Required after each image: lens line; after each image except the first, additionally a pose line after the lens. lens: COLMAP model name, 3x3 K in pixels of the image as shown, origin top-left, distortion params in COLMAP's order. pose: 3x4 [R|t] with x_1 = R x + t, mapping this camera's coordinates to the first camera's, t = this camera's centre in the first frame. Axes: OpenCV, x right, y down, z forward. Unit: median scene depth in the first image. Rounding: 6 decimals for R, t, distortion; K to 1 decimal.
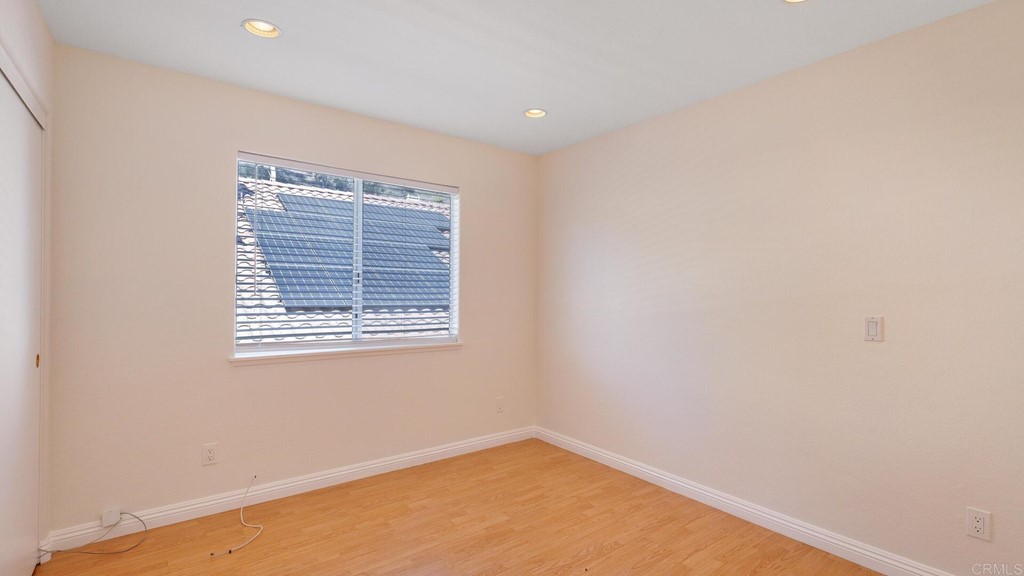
lens RADIAL K [[476.6, 0, 511.9], [0, 476.6, 286.4], [0, 0, 1]] dist [-0.000784, 0.000092]
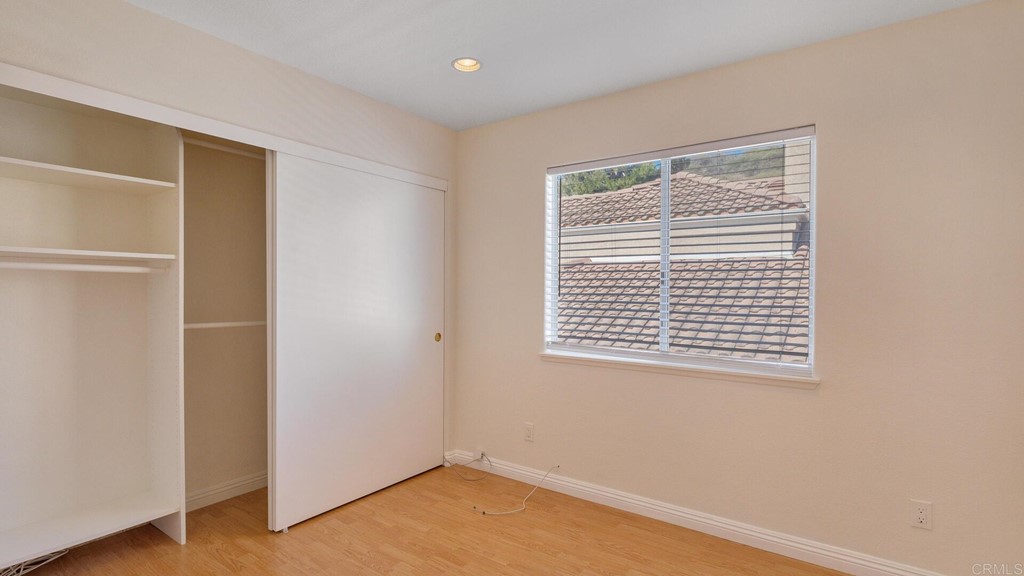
lens RADIAL K [[476.6, 0, 511.8], [0, 476.6, 294.0], [0, 0, 1]] dist [-0.000784, 0.000092]
pose [[0.297841, -0.004492, -0.954605, 0.468212], [0.003575, 0.999987, -0.003591, 0.013871], [0.954609, -0.002343, 0.297853, 0.592051]]
